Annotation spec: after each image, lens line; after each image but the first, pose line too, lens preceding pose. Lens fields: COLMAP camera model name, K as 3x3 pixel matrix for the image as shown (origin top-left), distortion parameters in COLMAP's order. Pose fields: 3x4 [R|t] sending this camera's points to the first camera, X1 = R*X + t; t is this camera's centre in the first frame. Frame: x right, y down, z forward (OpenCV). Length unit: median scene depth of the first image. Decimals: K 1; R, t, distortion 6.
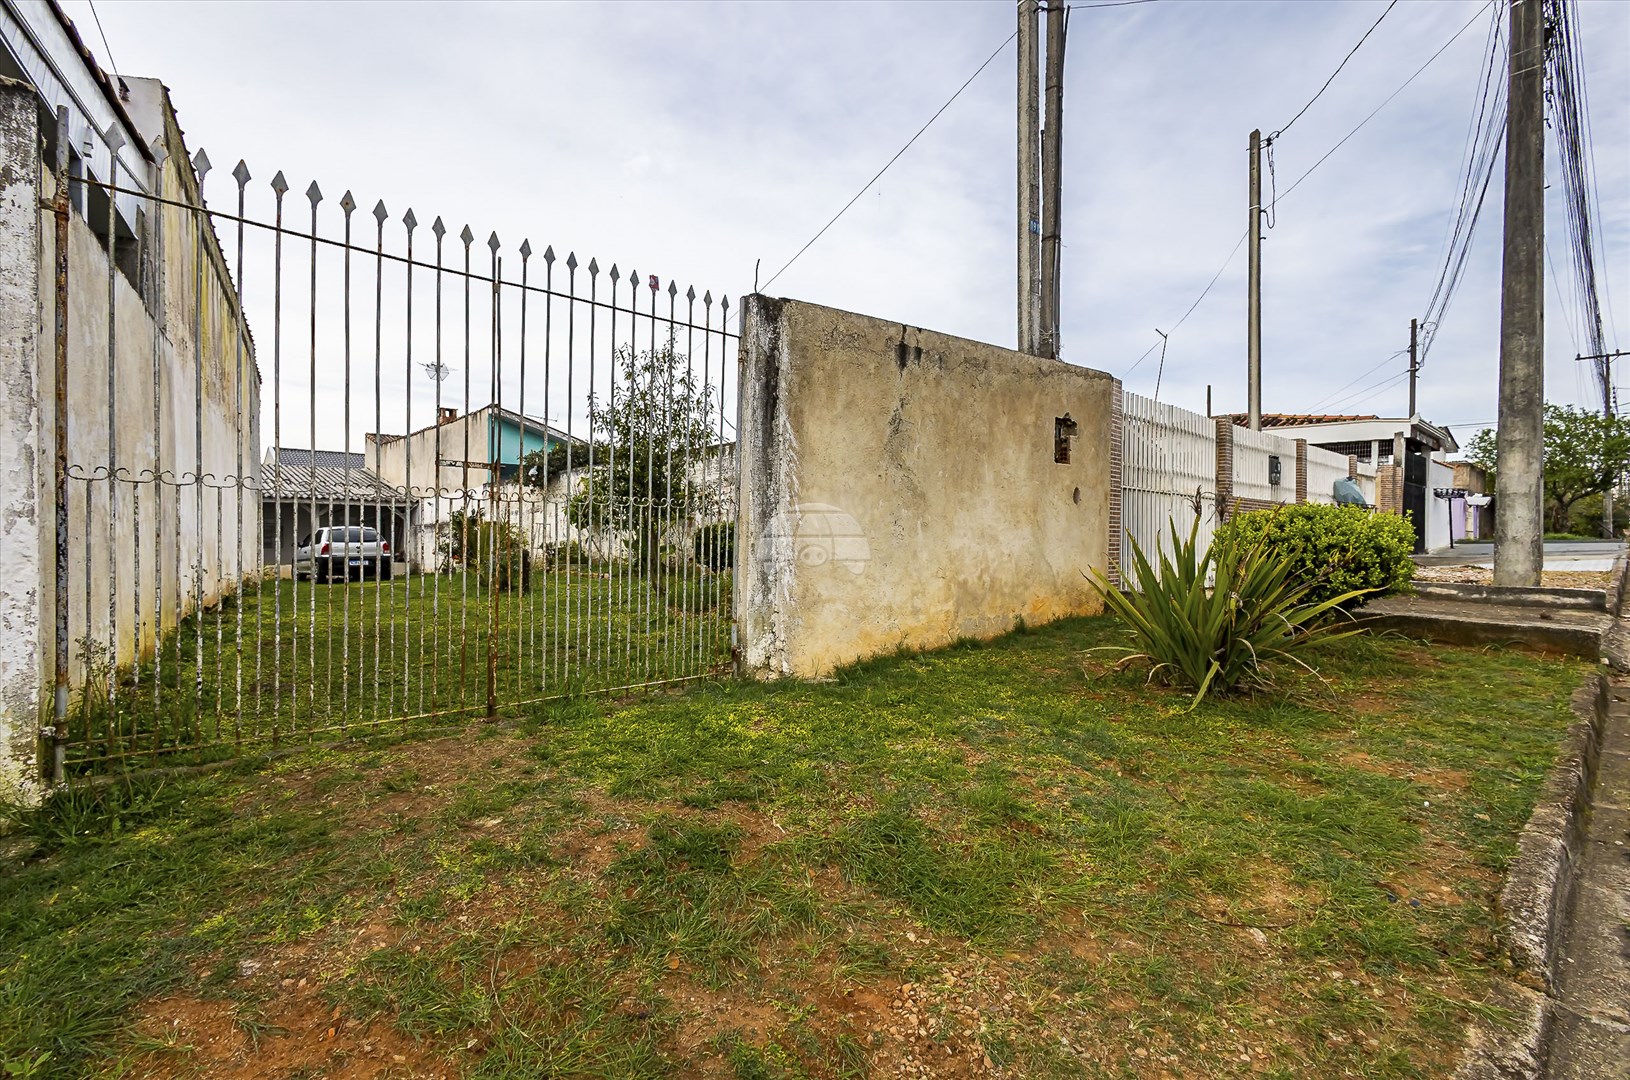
lens RADIAL K [[753.0, 0, 815.0], [0, 753.0, 540.0], [0, 0, 1]] dist [0.005357, -0.000722]
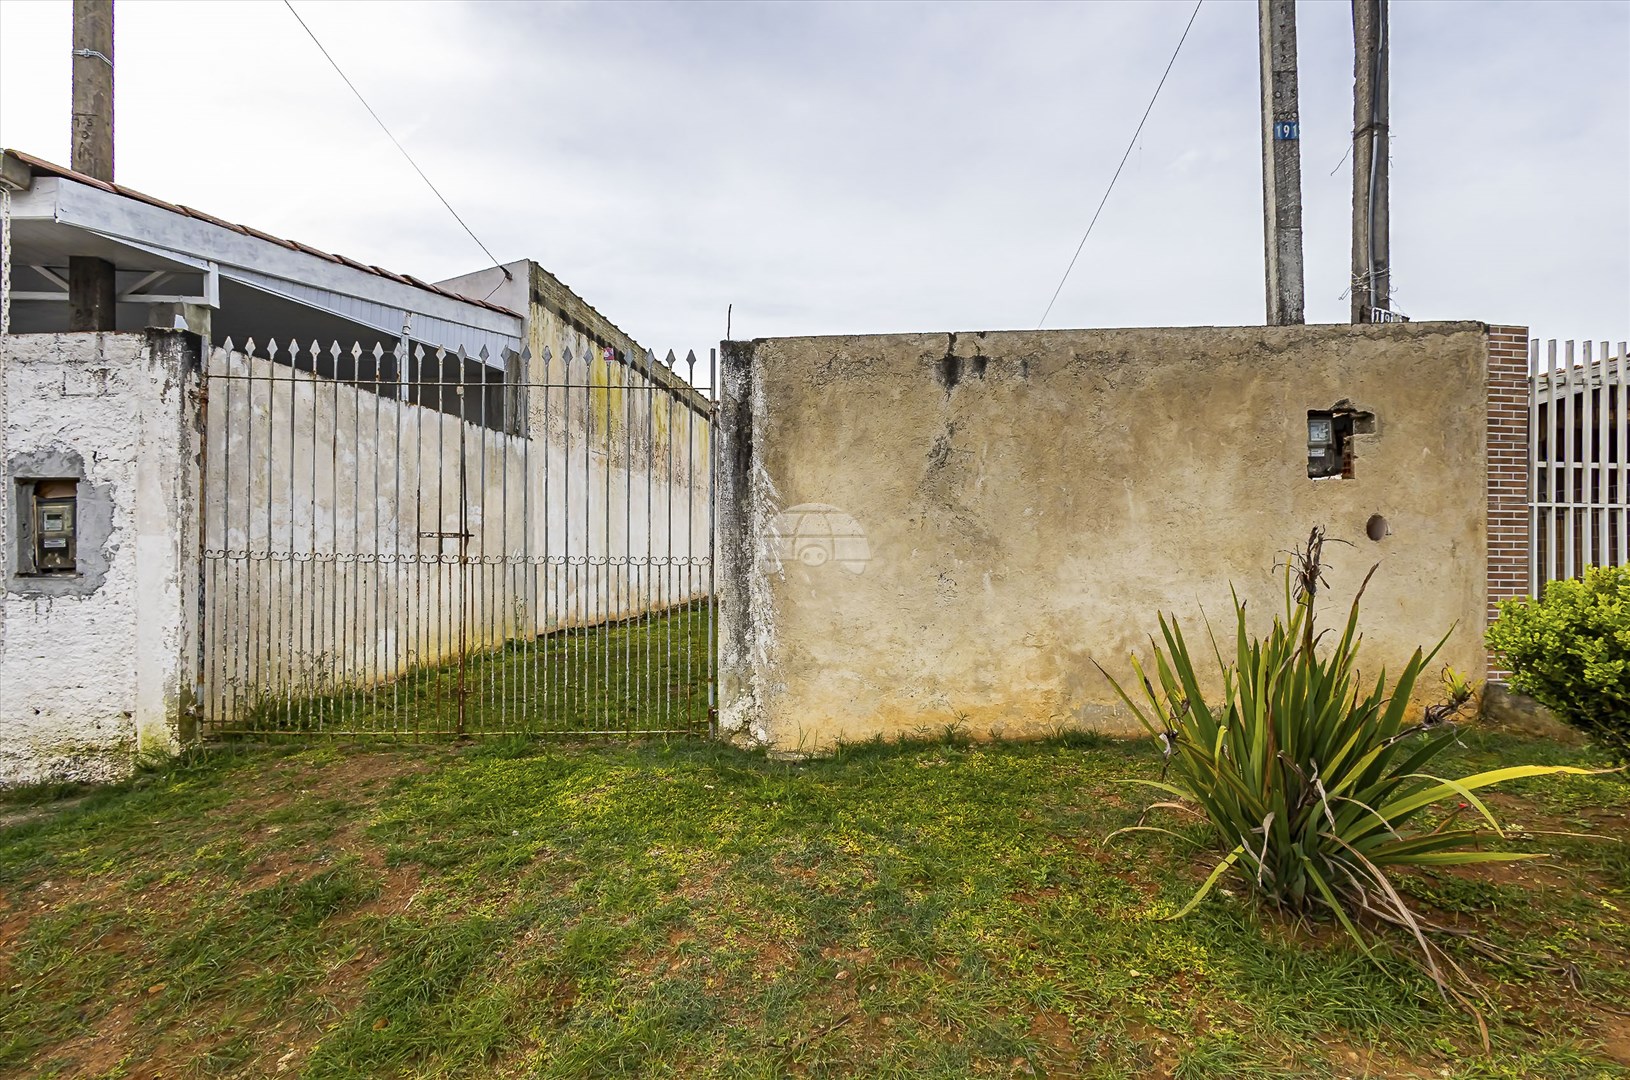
lens RADIAL K [[753.0, 0, 815.0], [0, 753.0, 540.0], [0, 0, 1]] dist [0.005357, -0.000722]
pose [[0.767116, -0.010373, -0.641425, 0.524324], [-0.004229, 0.999766, -0.021226, -0.044176], [0.641495, 0.018995, 0.766892, 0.285027]]
